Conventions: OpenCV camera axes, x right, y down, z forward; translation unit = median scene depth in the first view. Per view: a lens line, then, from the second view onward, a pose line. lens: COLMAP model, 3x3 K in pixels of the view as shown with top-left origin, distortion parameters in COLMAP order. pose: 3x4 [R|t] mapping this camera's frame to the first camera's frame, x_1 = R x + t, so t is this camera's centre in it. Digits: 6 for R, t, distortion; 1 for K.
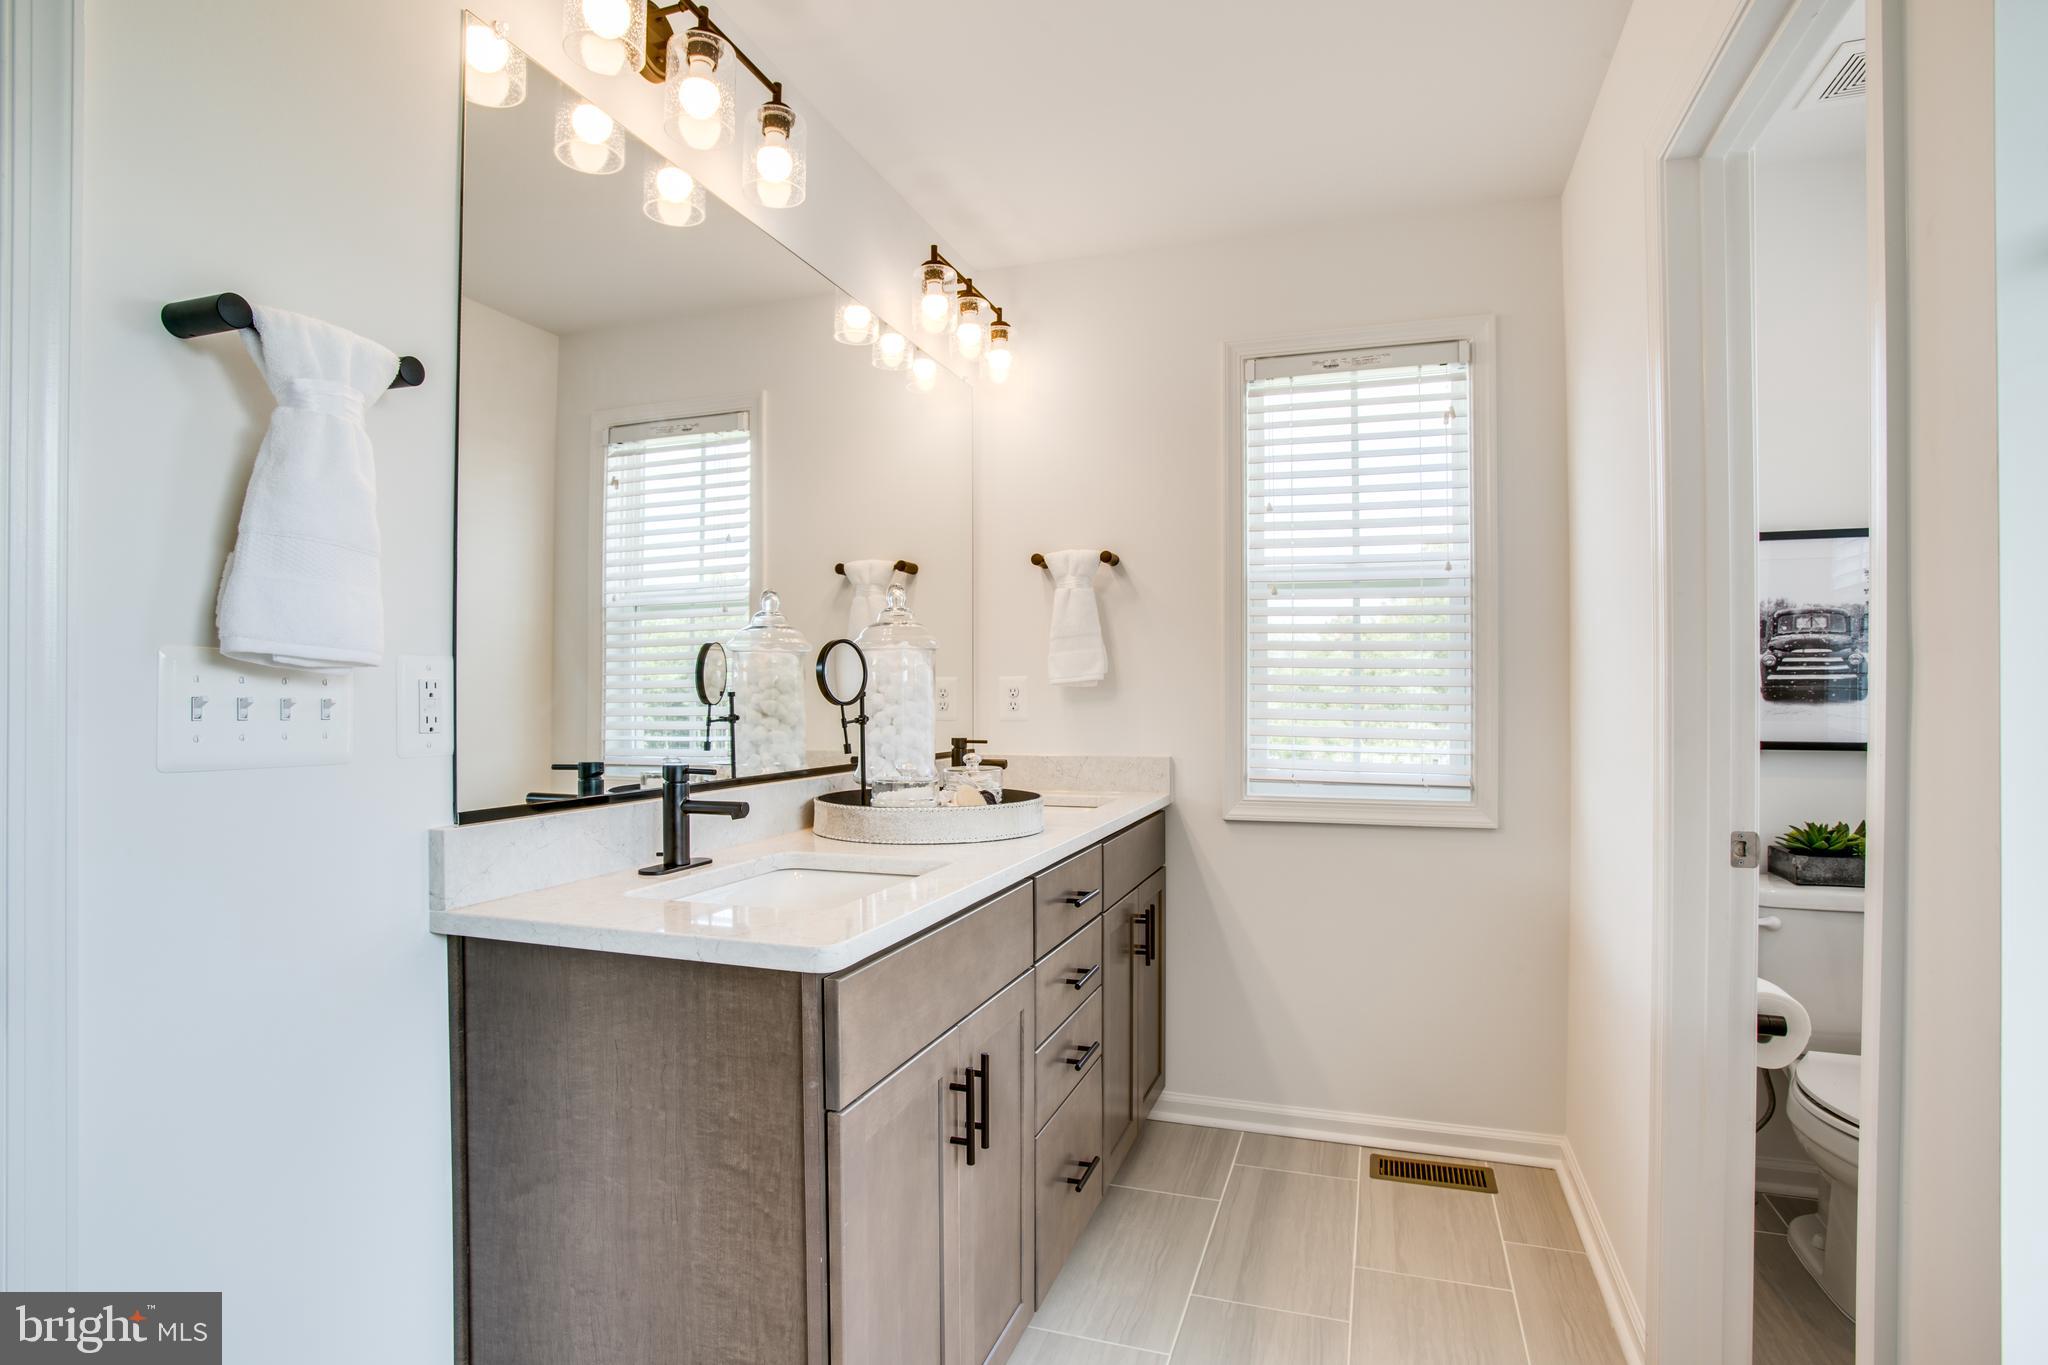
lens RADIAL K [[1043.2, 0, 1025.5], [0, 1043.2, 694.4], [0, 0, 1]] dist [-0.054319, 0.000930]
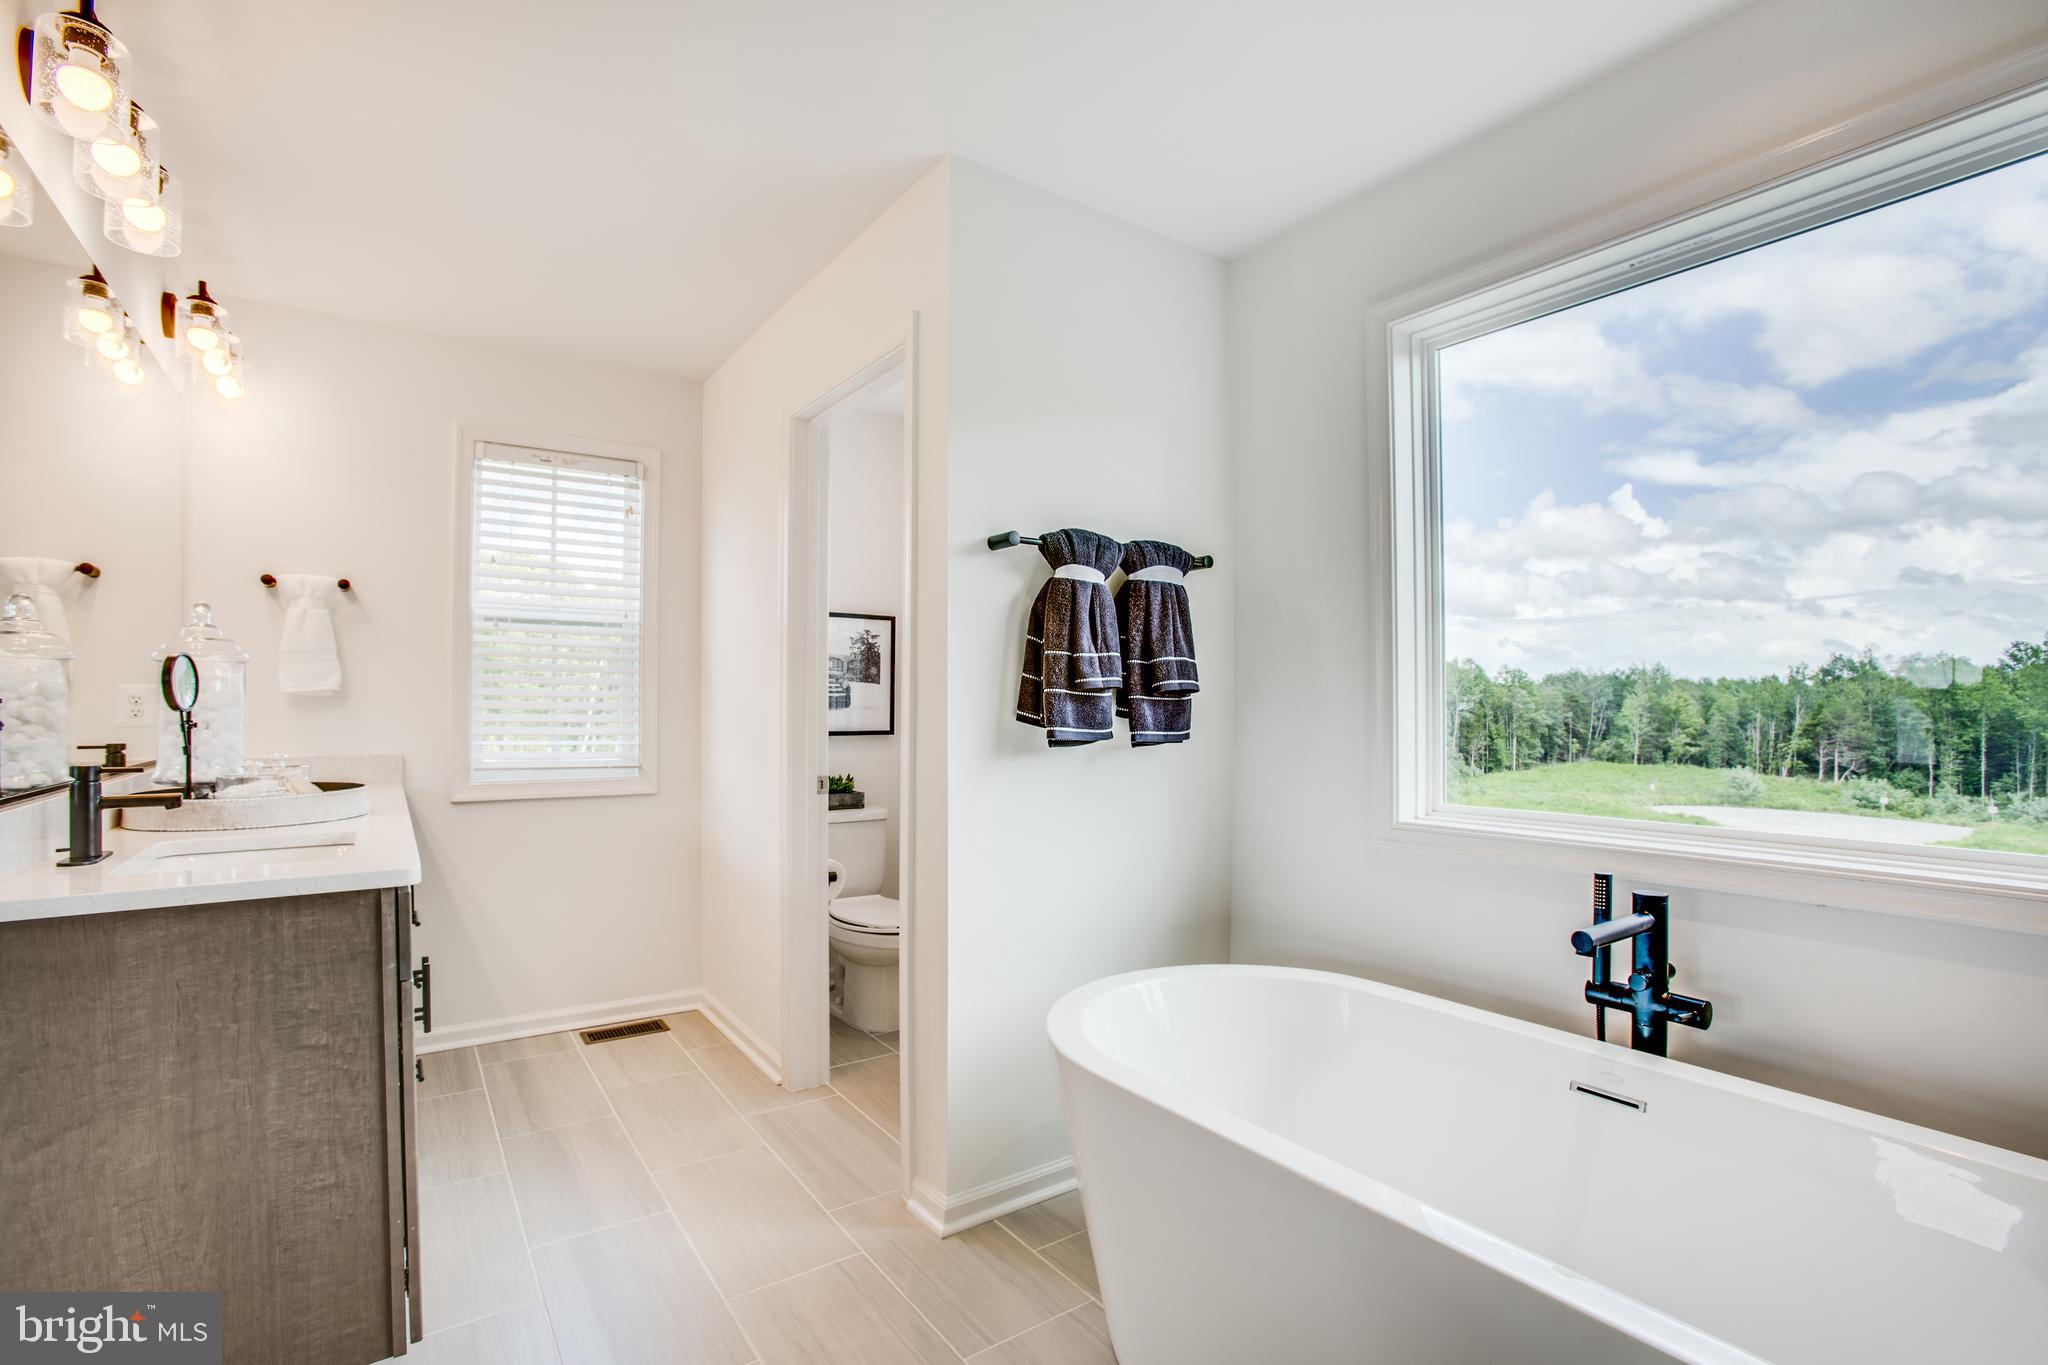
lens RADIAL K [[968.4, 0, 1024.0], [0, 968.4, 682.5], [0, 0, 1]] dist [-0.031747, 0.000279]
pose [[0.583763, 0.018828, 0.811706, -0.567506], [-0.002163, 0.999764, -0.021635, -0.001091], [-0.811921, 0.010874, 0.583665, -0.387353]]
